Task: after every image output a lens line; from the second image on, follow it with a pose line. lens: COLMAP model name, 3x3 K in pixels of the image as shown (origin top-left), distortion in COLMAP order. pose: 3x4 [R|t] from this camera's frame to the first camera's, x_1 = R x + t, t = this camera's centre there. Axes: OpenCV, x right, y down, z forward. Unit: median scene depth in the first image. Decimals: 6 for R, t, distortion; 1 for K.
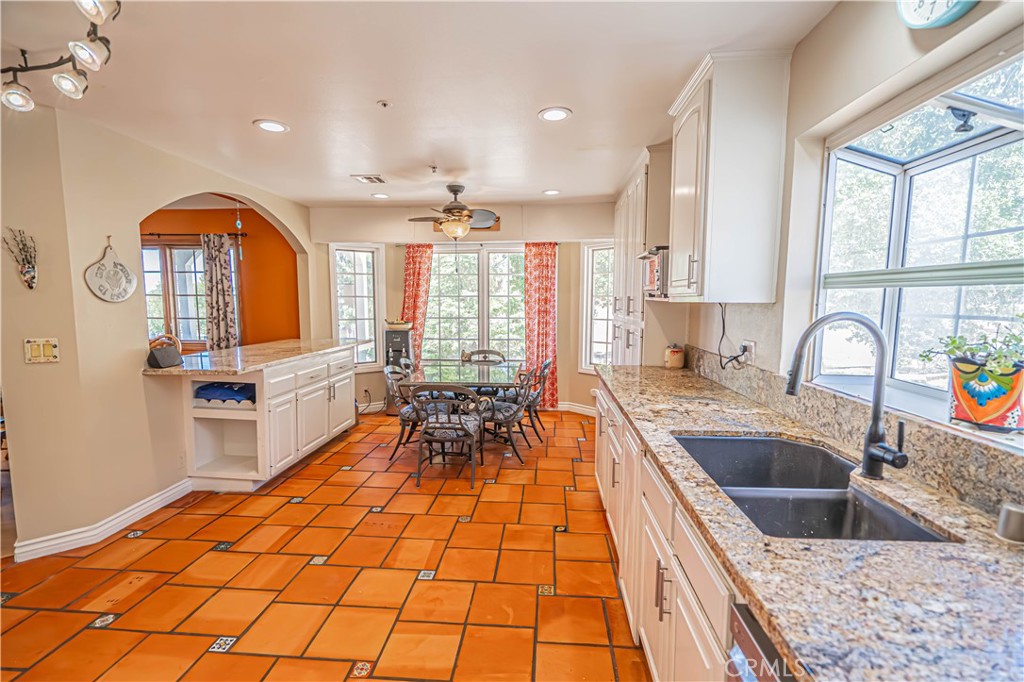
lens RADIAL K [[462.0, 0, 512.6], [0, 462.0, 345.1], [0, 0, 1]] dist [-0.007188, 0.004121]
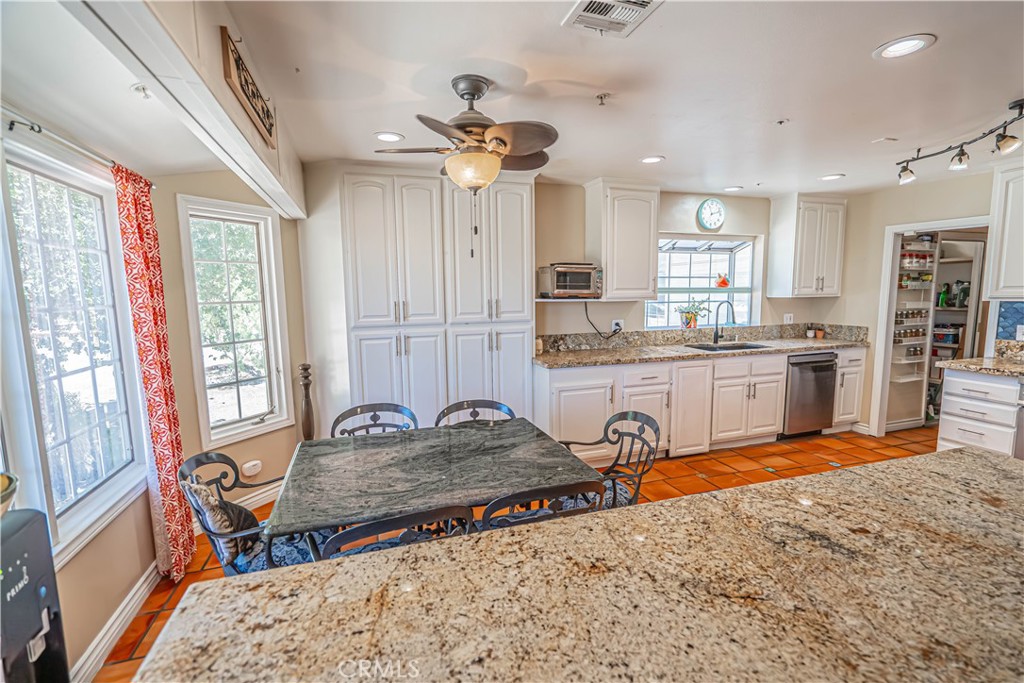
lens RADIAL K [[456.0, 0, 517.7], [0, 456.0, 346.6], [0, 0, 1]] dist [-0.000402, 0.000802]
pose [[-0.392174, -0.109338, 0.913370, -0.761760], [0.102533, 0.981528, 0.161522, -0.176106], [-0.914159, 0.156995, -0.373719, 1.471998]]
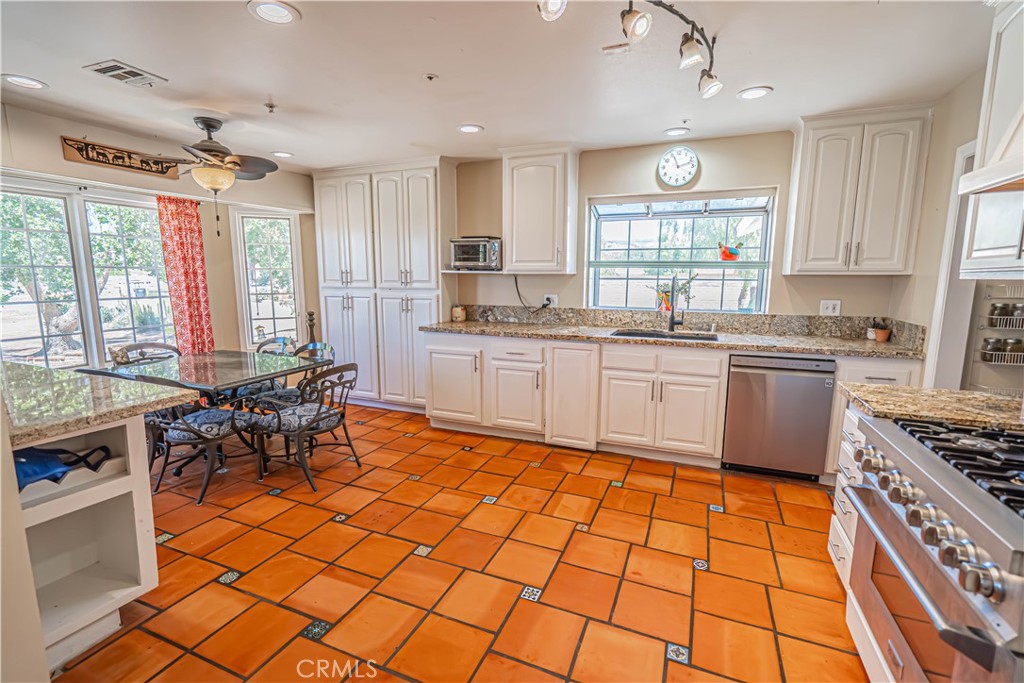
lens RADIAL K [[462.0, 0, 512.6], [0, 462.0, 345.6], [0, 0, 1]] dist [-0.007188, 0.004121]
pose [[0.307083, -0.144875, 0.940591, -0.909377], [0.092195, 0.988225, 0.122112, -0.033466], [-0.947206, 0.049219, 0.316824, 0.389461]]
